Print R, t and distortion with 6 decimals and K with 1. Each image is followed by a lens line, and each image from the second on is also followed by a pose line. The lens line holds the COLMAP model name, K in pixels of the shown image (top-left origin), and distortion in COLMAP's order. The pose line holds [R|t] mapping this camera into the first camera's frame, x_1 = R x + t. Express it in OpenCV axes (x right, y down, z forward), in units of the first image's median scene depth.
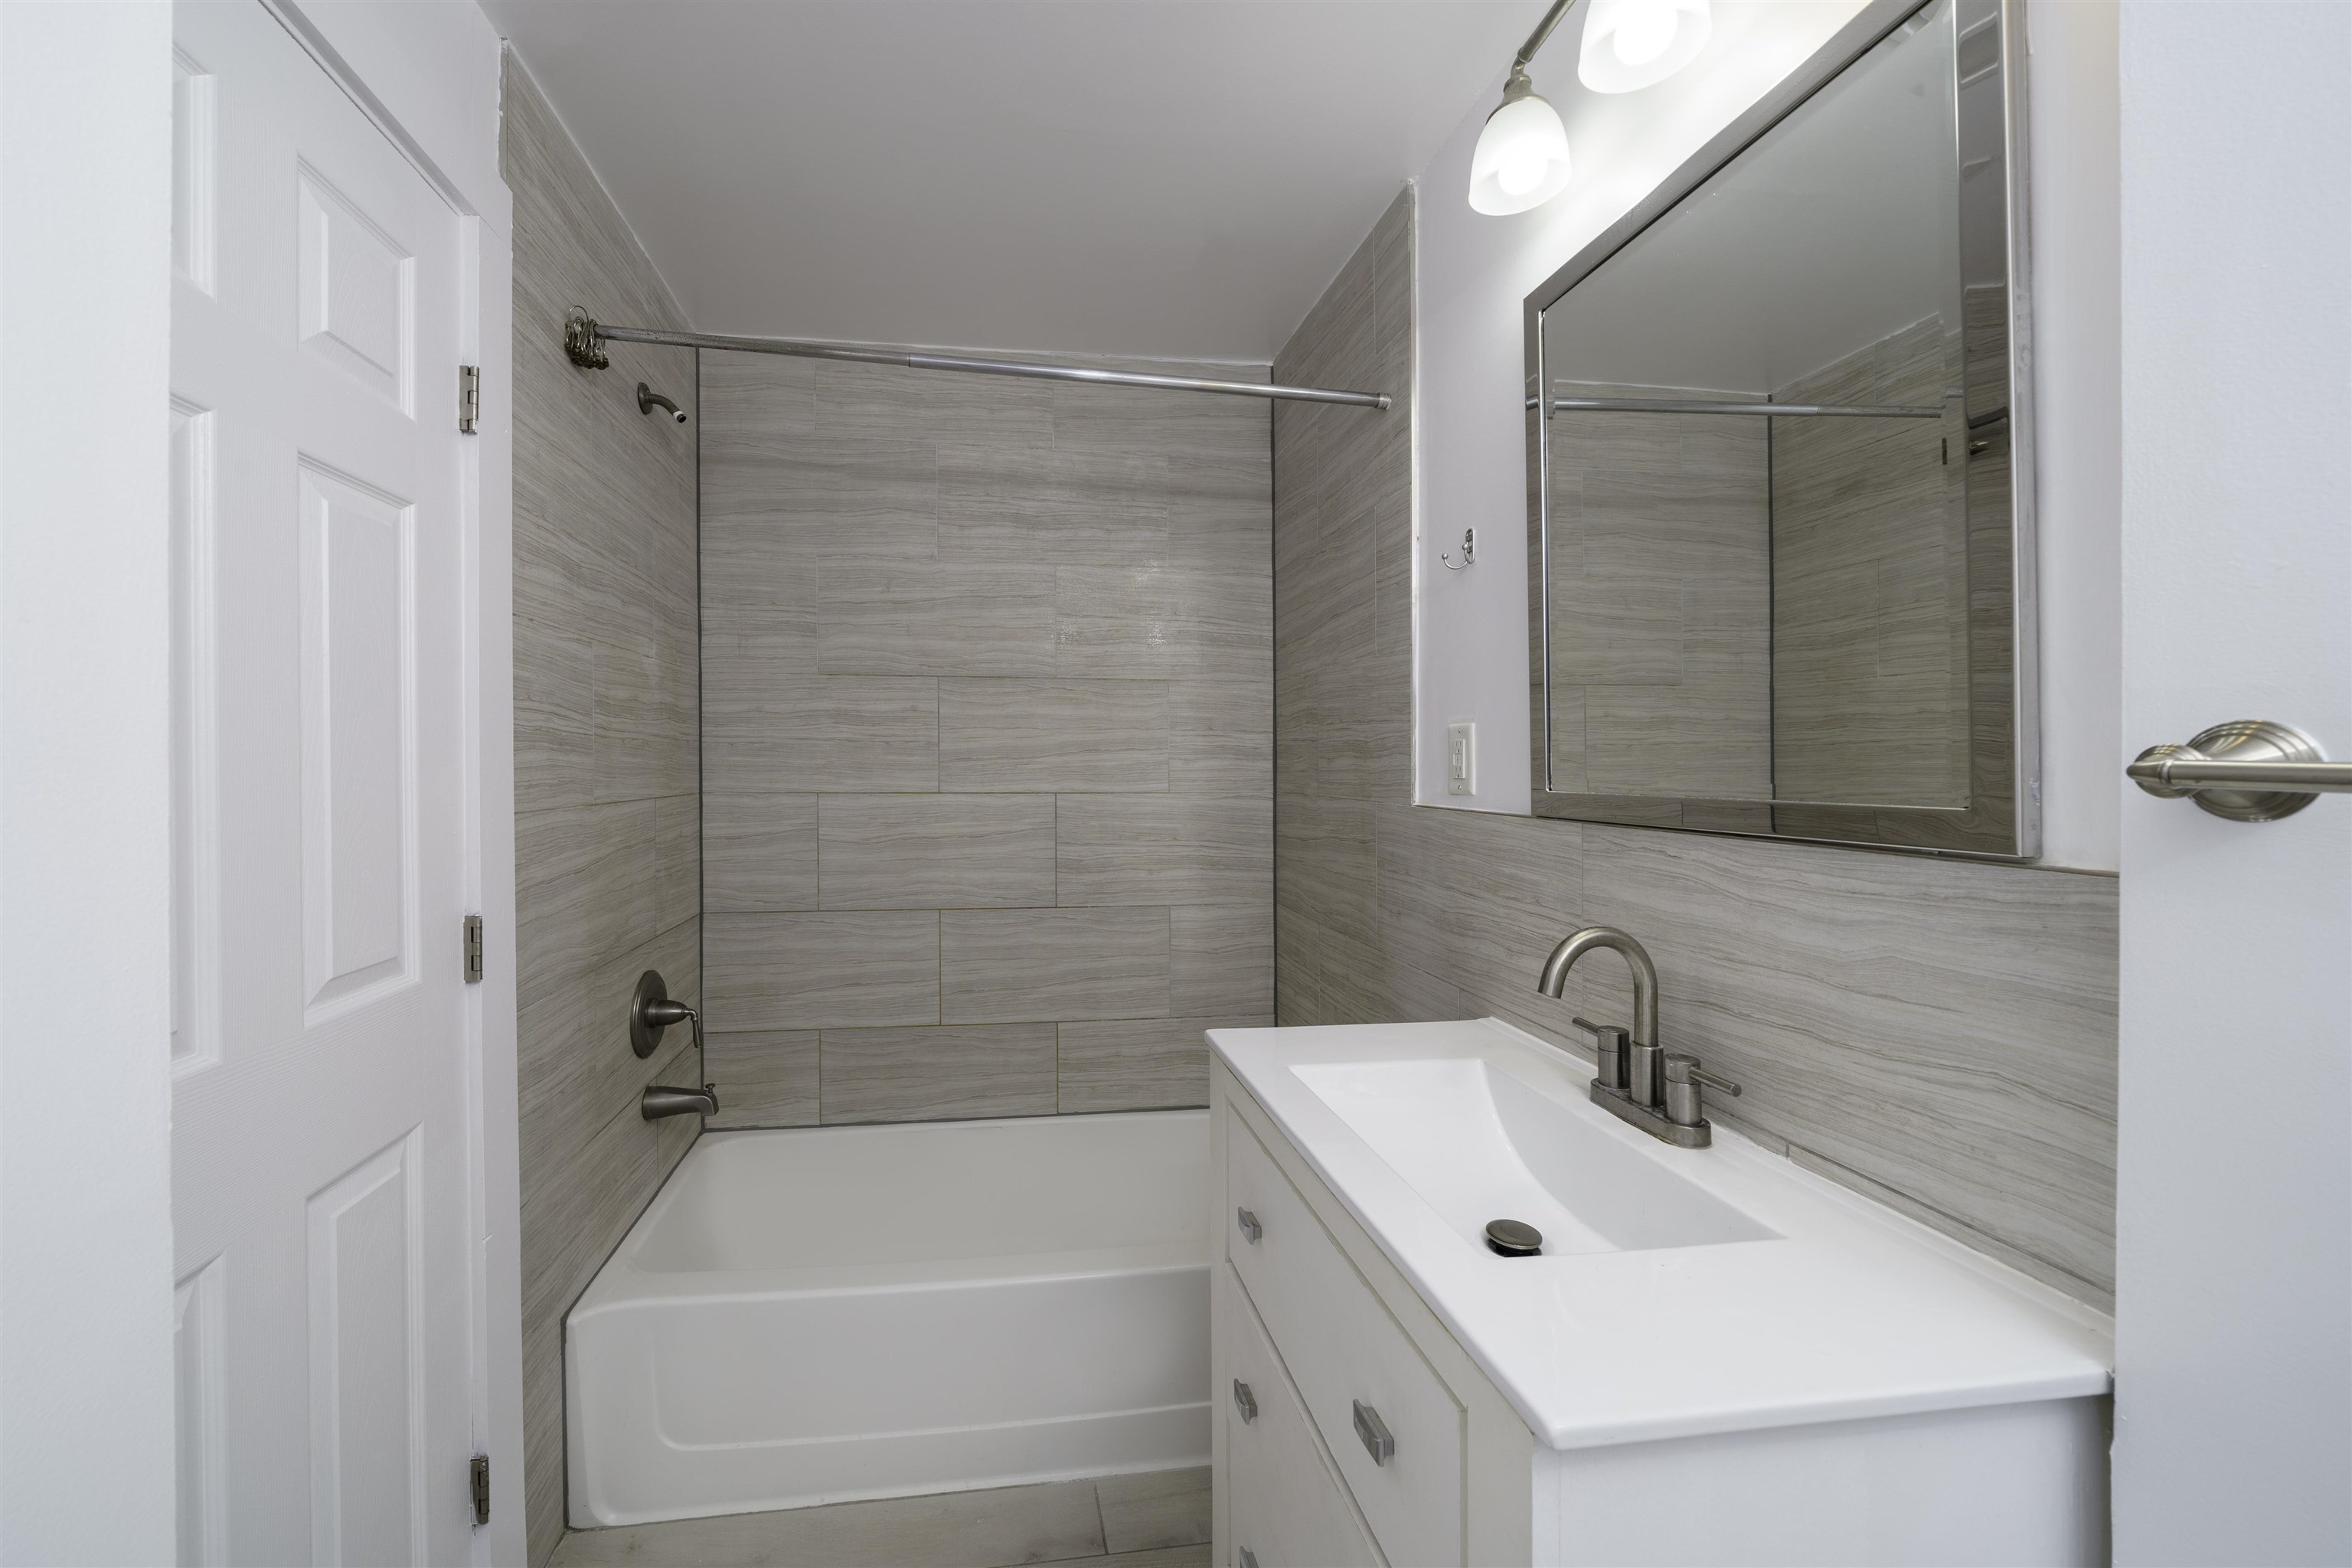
lens RADIAL K [[821.4, 0, 1177.1], [0, 821.4, 762.7], [0, 0, 1]] dist [-0.000266, -0.000030]
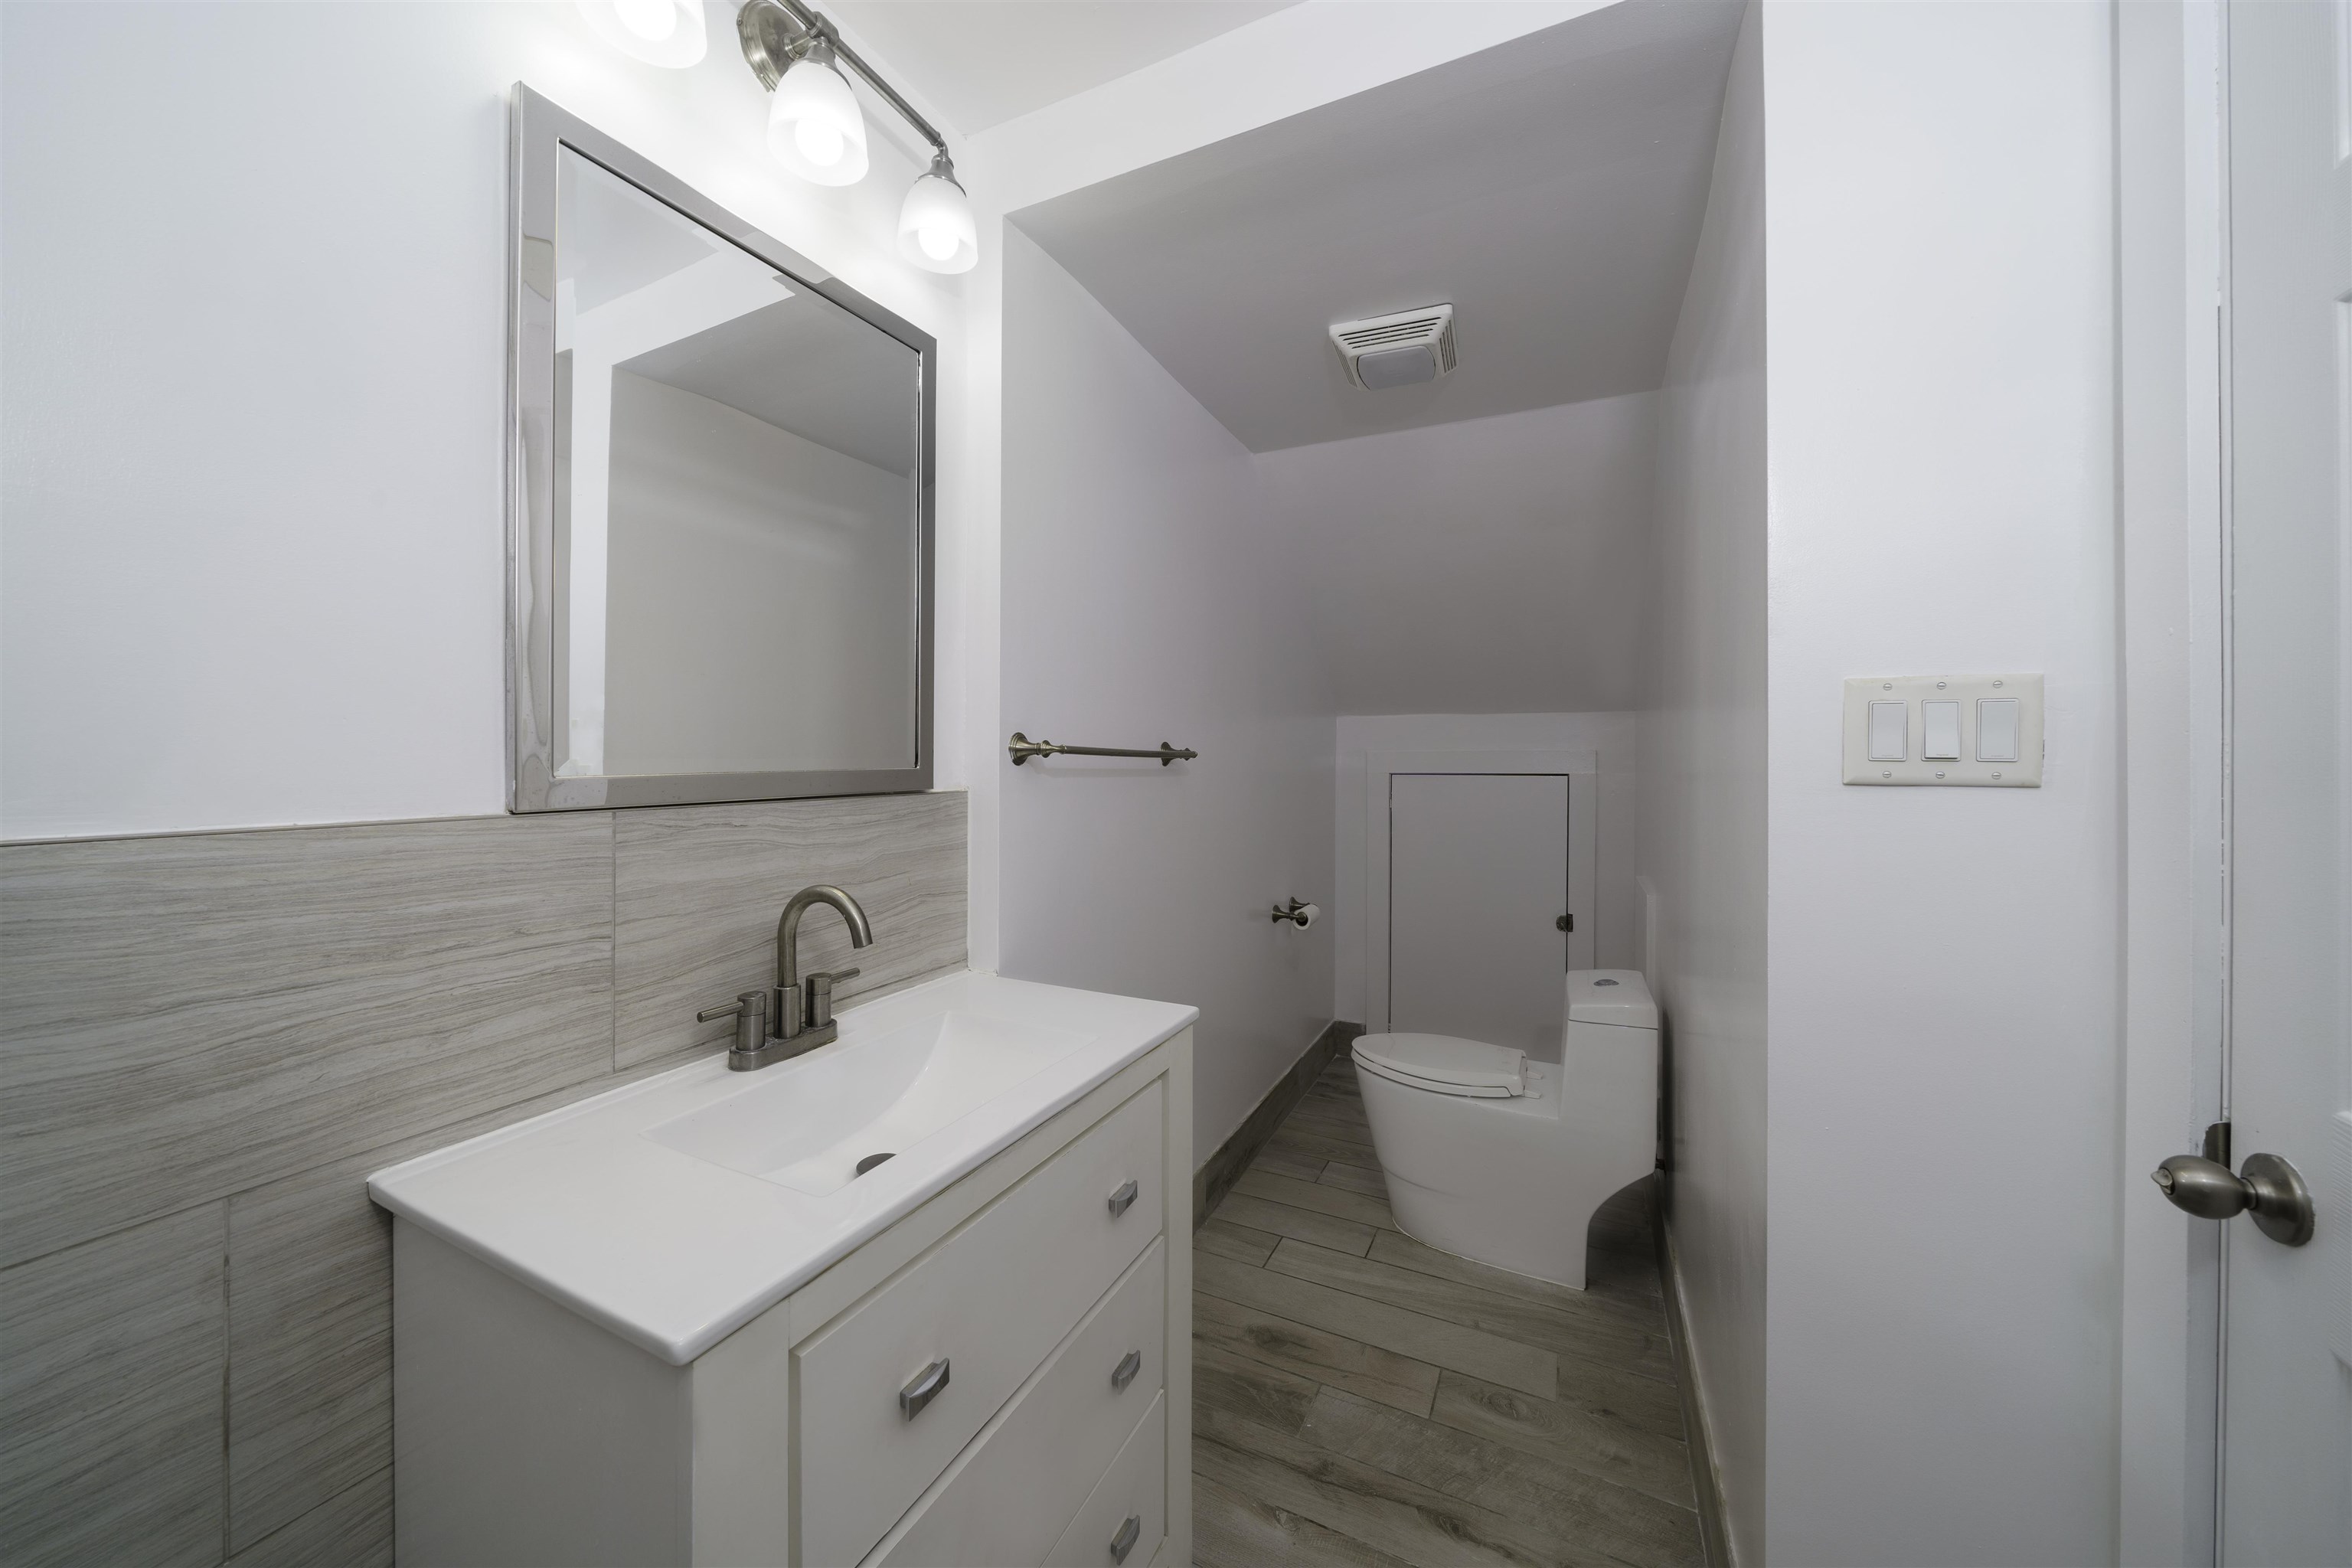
lens RADIAL K [[821.4, 0, 1173.1], [0, 821.4, 763.5], [0, 0, 1]] dist [-0.000266, -0.000030]
pose [[-0.746638, 0.002381, 0.665226, -0.508172], [0.008034, 0.999953, 0.005439, 0.023784], [-0.665182, 0.009405, -0.746622, 1.253953]]
